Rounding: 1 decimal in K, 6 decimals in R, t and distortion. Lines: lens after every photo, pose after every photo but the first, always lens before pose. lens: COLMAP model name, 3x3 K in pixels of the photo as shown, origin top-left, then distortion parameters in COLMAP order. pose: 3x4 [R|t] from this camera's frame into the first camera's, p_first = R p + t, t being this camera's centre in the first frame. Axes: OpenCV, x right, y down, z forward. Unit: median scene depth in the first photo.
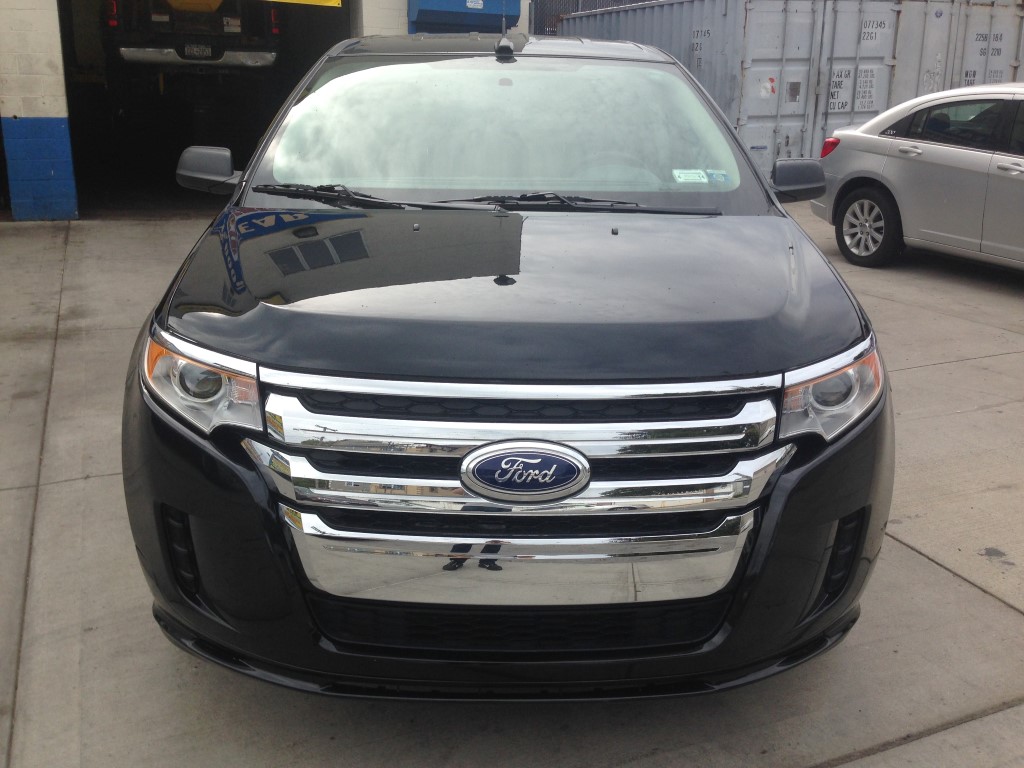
lens RADIAL K [[942.7, 0, 507.6], [0, 942.7, 385.7], [0, 0, 1]] dist [0.125403, -0.167509]
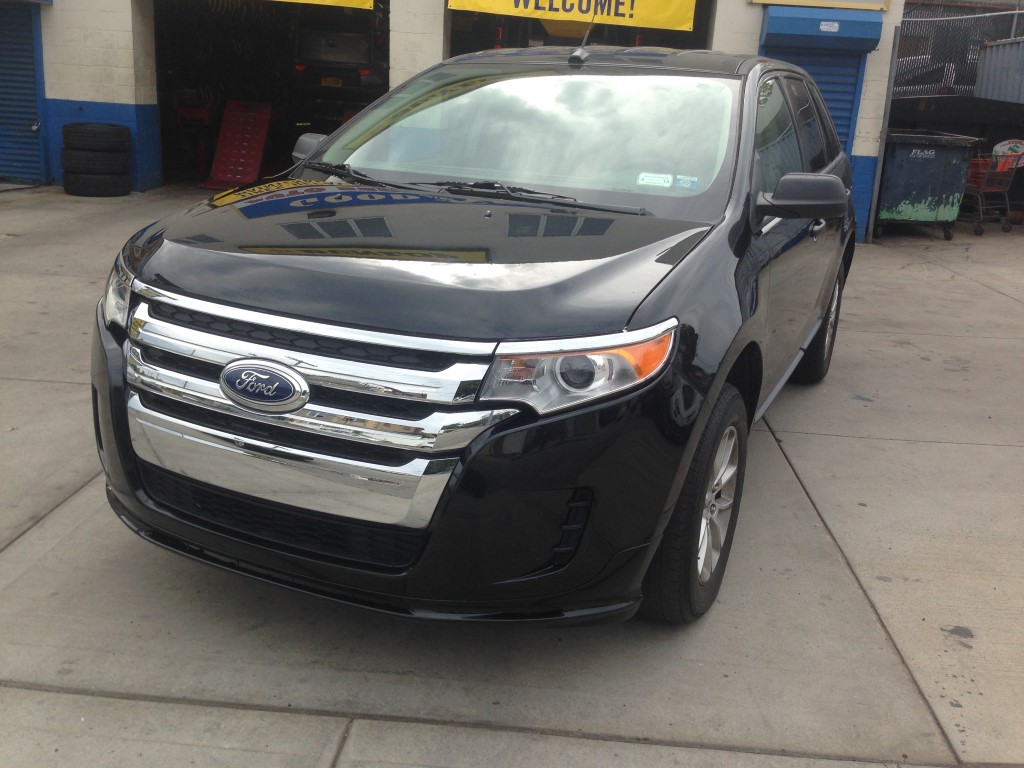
lens RADIAL K [[919.7, 0, 500.3], [0, 919.7, 372.6], [0, 0, 1]] dist [0.149655, -0.269413]
pose [[0.882092, 0.156297, -0.444392, 0.652541], [-0.171202, 0.985213, 0.006684, 0.011102], [0.438866, 0.070184, 0.895807, 0.044540]]
